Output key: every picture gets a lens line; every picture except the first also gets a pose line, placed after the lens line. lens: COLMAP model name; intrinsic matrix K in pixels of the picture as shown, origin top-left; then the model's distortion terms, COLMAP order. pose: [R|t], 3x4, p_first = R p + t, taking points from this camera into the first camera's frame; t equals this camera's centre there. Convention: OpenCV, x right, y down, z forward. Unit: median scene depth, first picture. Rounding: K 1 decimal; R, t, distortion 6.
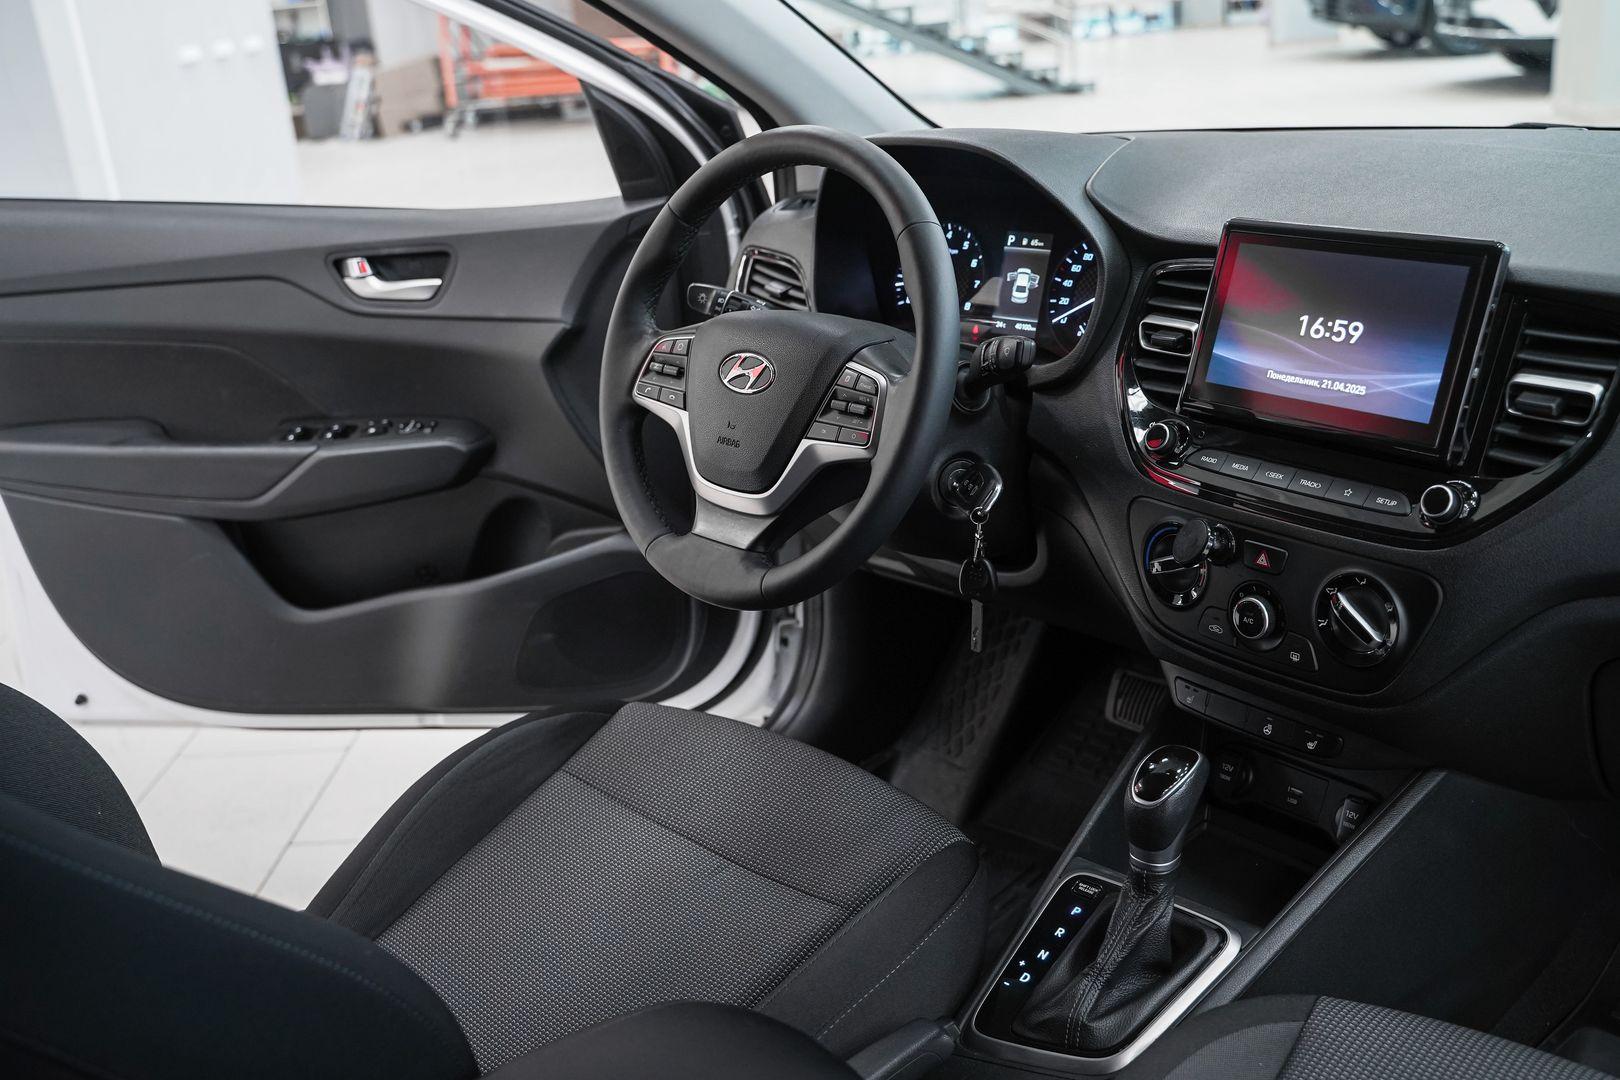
lens RADIAL K [[1574.7, 0, 812.9], [0, 1574.7, 530.8], [0, 0, 1]] dist [-0.035924, 0.000000]
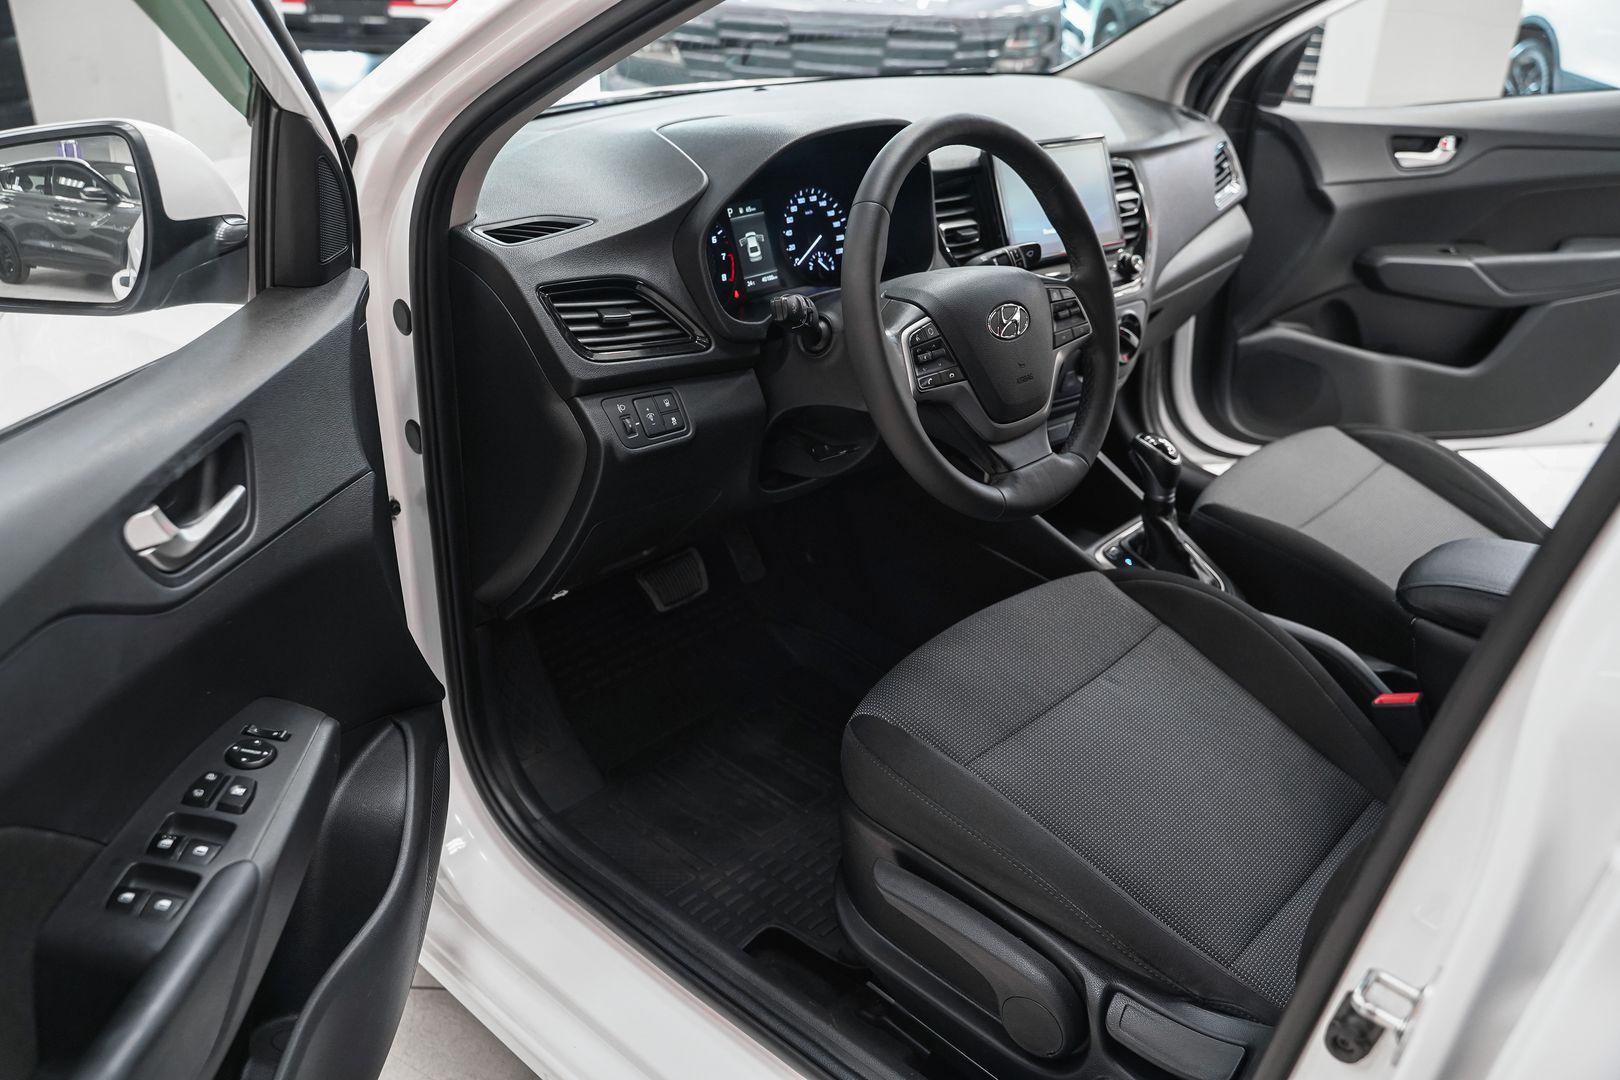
lens RADIAL K [[1299.7, 0, 817.6], [0, 1299.7, 532.2], [0, 0, 1]] dist [-0.107956, 0.063654]
pose [[-0.055869, -0.372984, 0.926154, -0.925904], [0.306241, 0.876491, 0.371457, -0.340787], [-0.950313, 0.304380, 0.065255, 1.034755]]
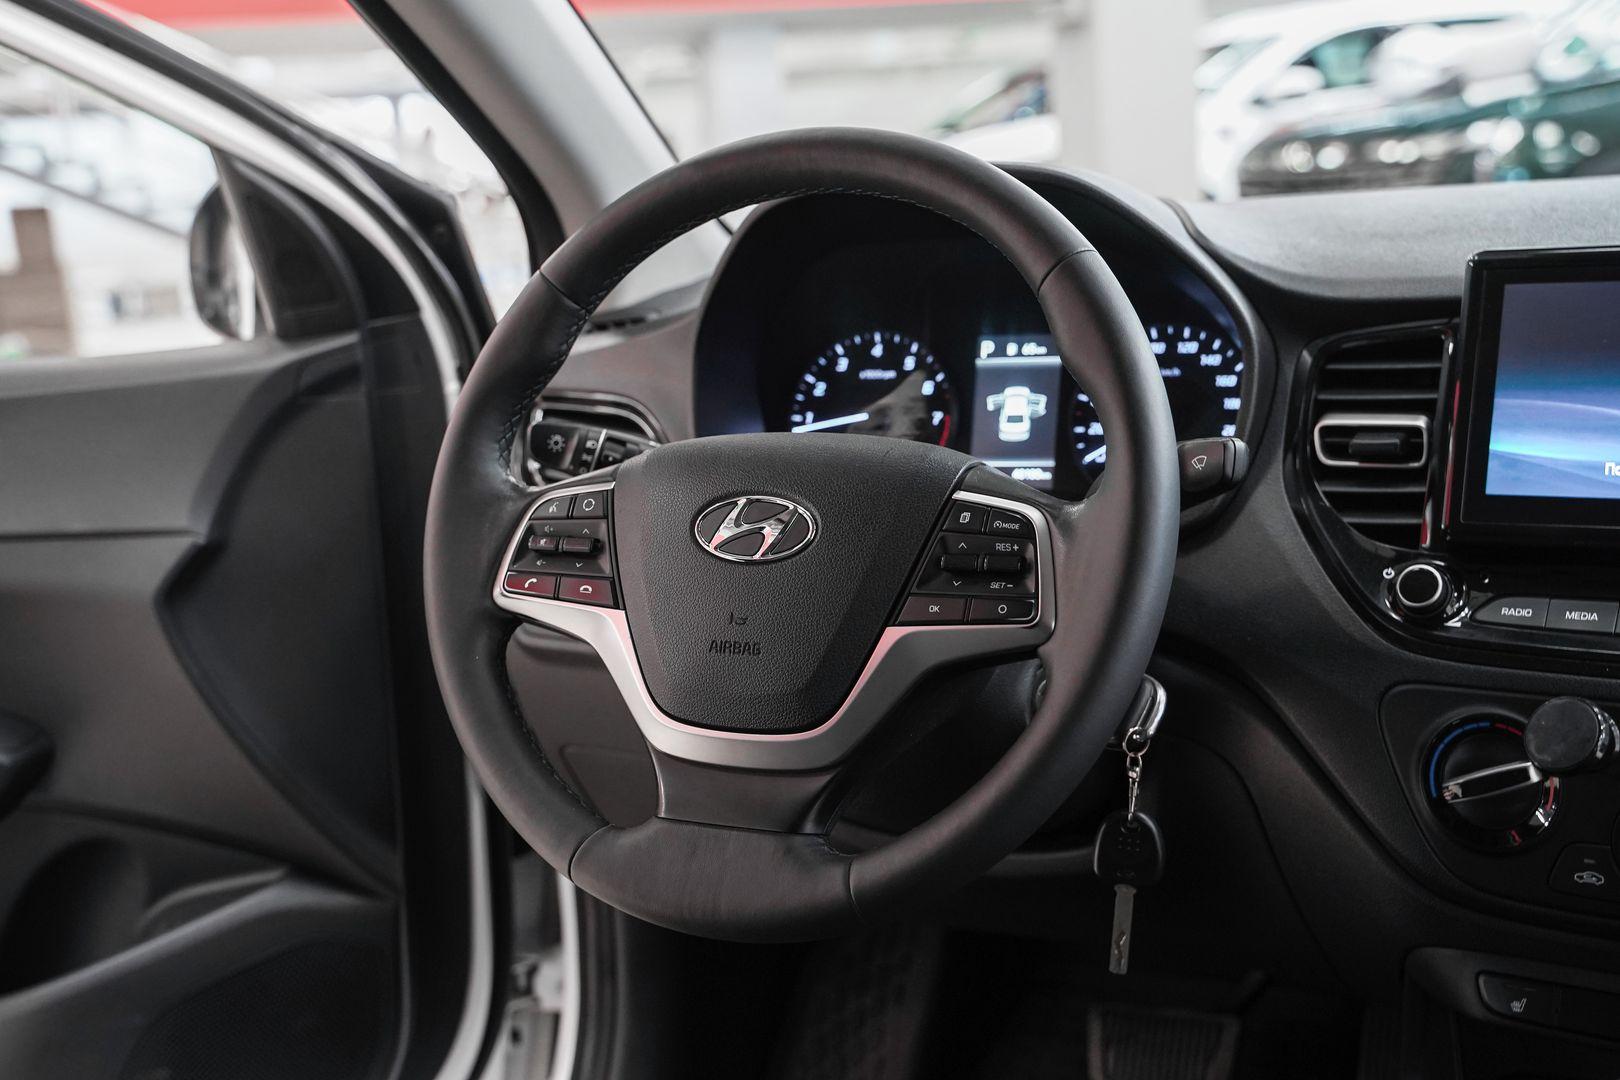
lens RADIAL K [[1950.4, 0, 782.5], [0, 1950.4, 509.8], [0, 0, 1]] dist [0.001138, 0.000000]
pose [[0.946248, -0.041466, 0.320773, -0.243772], [0.102942, 0.978787, -0.177140, 0.020466], [-0.306624, 0.200639, 0.930444, 0.297057]]
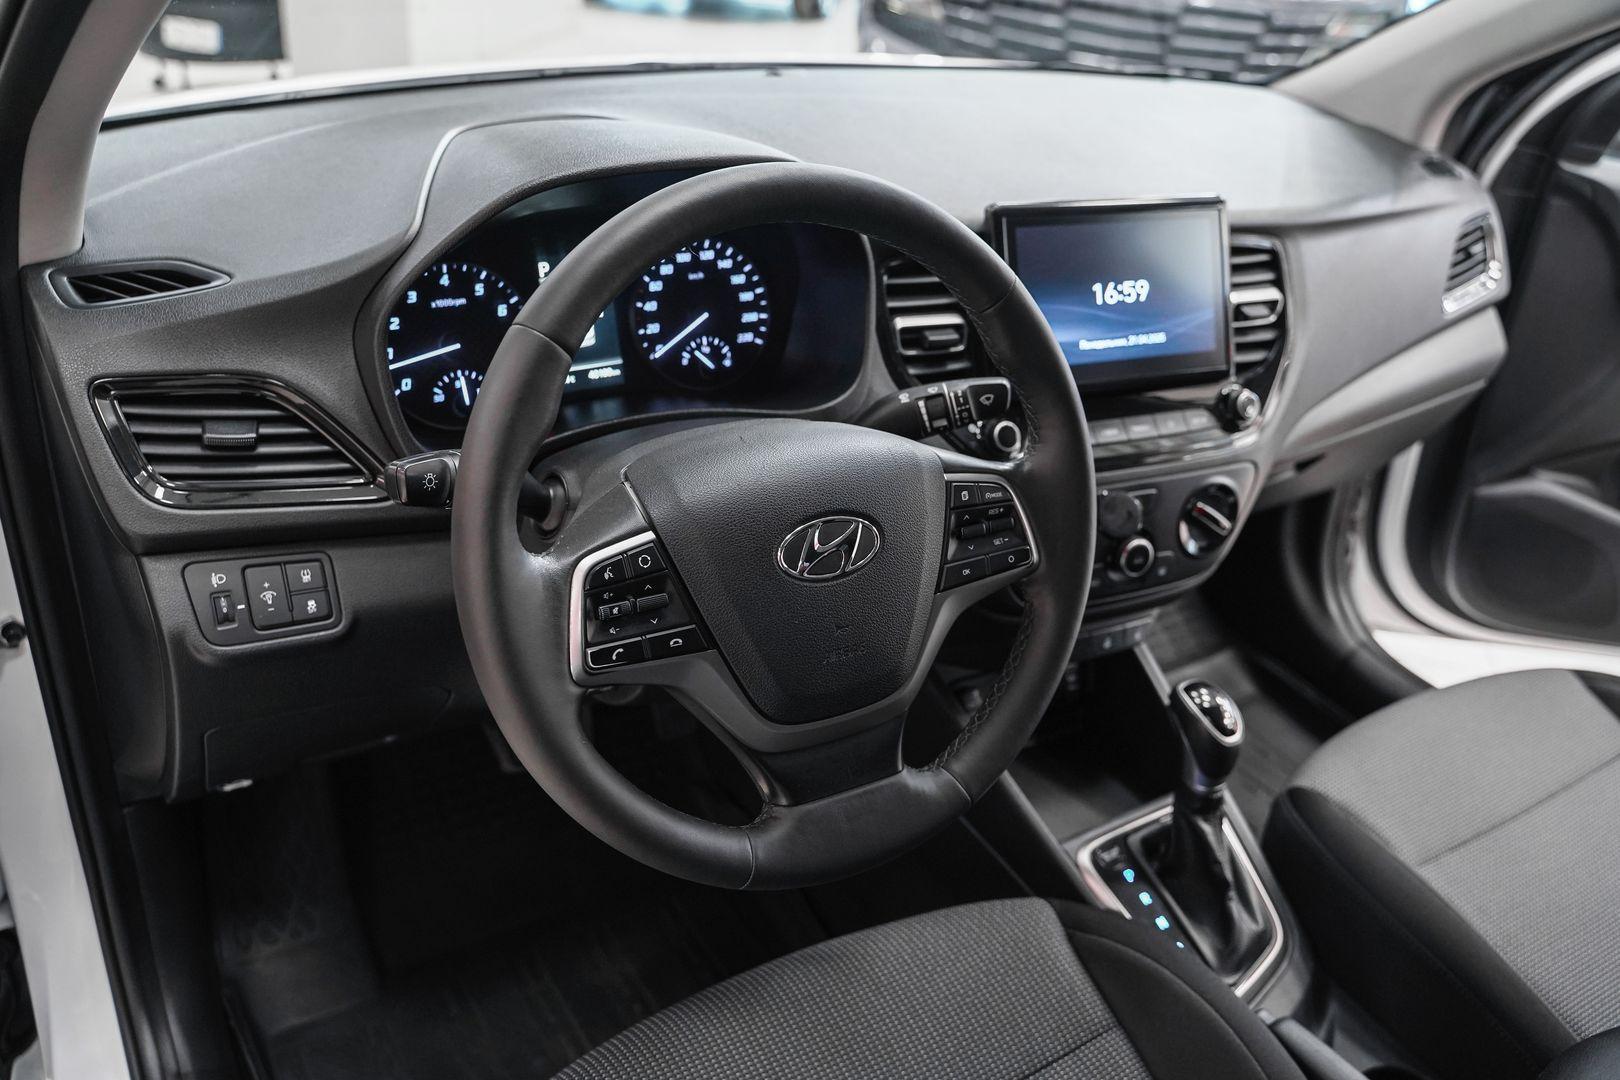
lens RADIAL K [[1299.7, 0, 787.9], [0, 1299.7, 556.8], [0, 0, 1]] dist [-0.107956, 0.063654]
pose [[0.230547, -0.403330, 0.885535, -0.493804], [0.241280, 0.905326, 0.349527, -0.270803], [-0.942673, 0.133080, 0.306036, 0.782957]]
